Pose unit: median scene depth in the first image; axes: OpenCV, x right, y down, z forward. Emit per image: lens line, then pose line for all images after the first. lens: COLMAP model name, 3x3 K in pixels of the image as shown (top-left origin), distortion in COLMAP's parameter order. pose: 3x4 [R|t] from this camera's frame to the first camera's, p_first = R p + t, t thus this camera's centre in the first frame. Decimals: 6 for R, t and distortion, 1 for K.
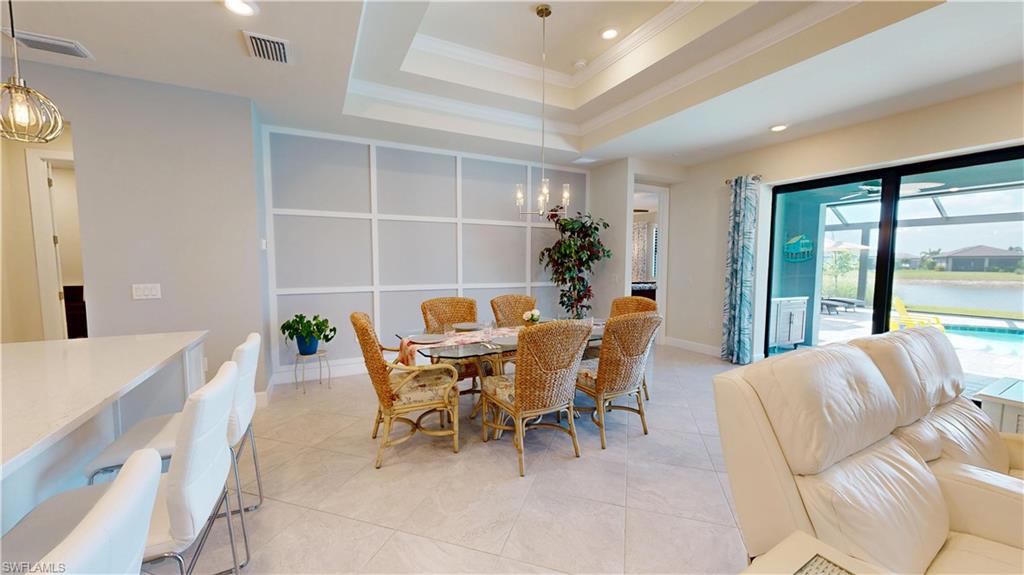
lens RADIAL K [[377.4, 0, 511.9], [0, 377.4, 286.6], [0, 0, 1]] dist [-0.000576, -0.000360]
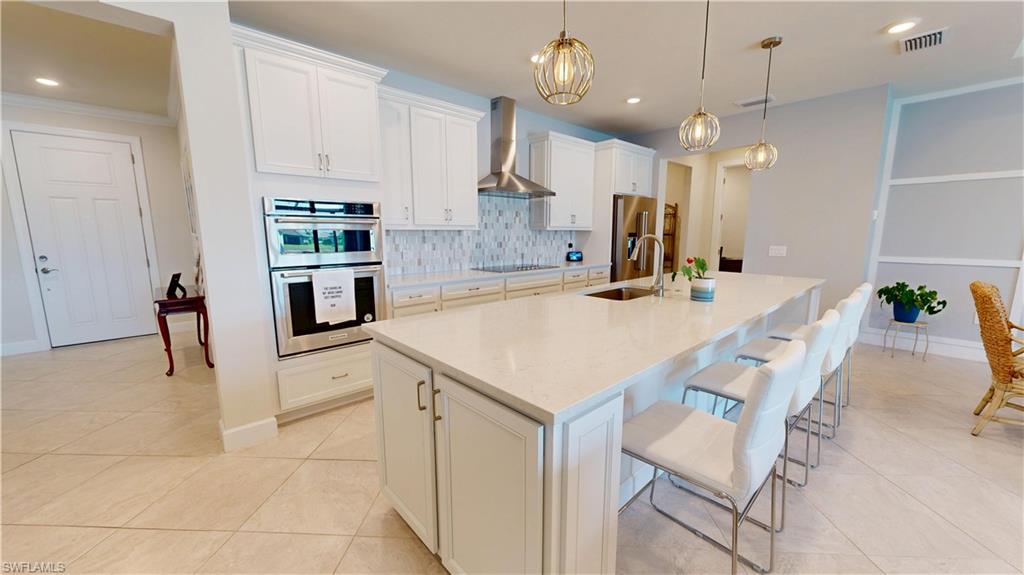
lens RADIAL K [[377.4, 0, 510.5], [0, 377.4, 292.1], [0, 0, 1]] dist [-0.000576, -0.000360]
pose [[0.261730, 0.151765, -0.953134, 0.139947], [-0.060138, 0.988205, 0.140835, 0.019151], [0.963266, 0.020459, 0.267769, -0.297303]]
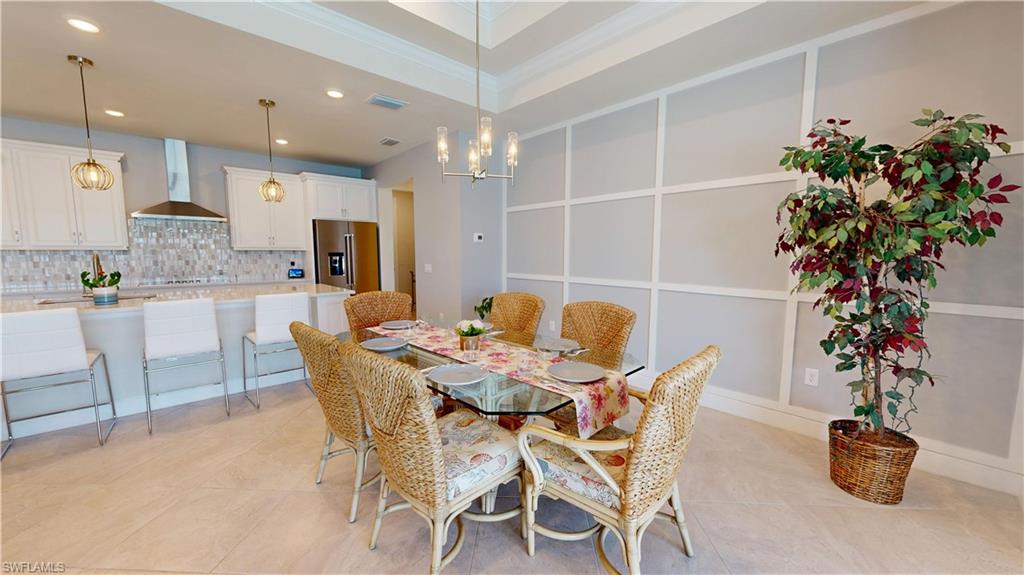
lens RADIAL K [[377.4, 0, 510.7], [0, 377.4, 292.2], [0, 0, 1]] dist [-0.000576, -0.000360]
pose [[0.265493, 0.103342, -0.958558, 0.587644], [-0.061833, 0.994017, 0.090039, -0.044493], [0.962128, 0.035366, 0.270295, 0.690467]]
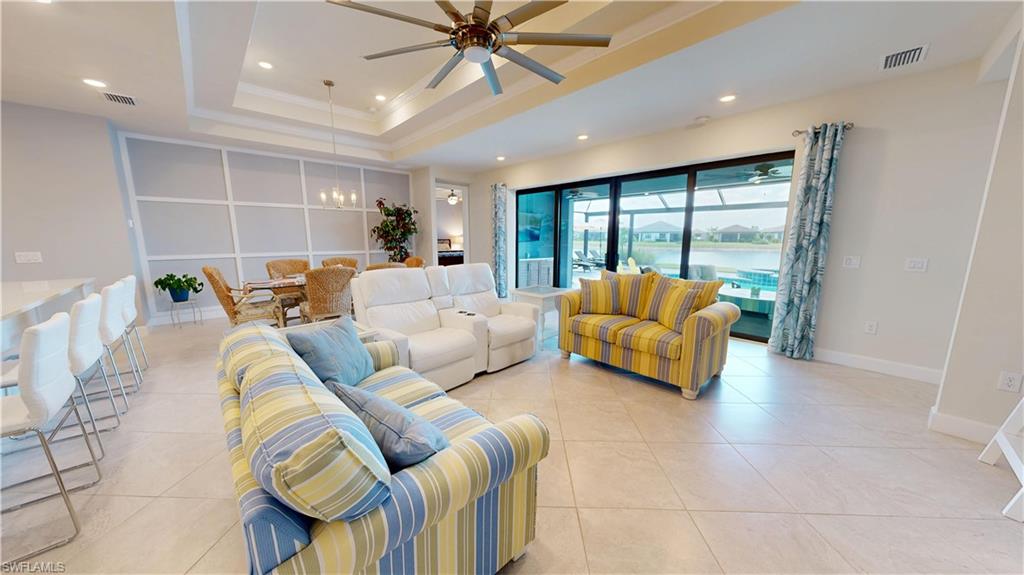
lens RADIAL K [[326.6, 0, 513.5], [0, 326.6, 288.5], [0, 0, 1]] dist [0.001114, -0.000029]
pose [[0.962424, -0.042975, 0.268130, 0.331185], [0.017357, 0.995114, 0.097194, 0.030977], [-0.270996, -0.088888, 0.958467, -0.505662]]
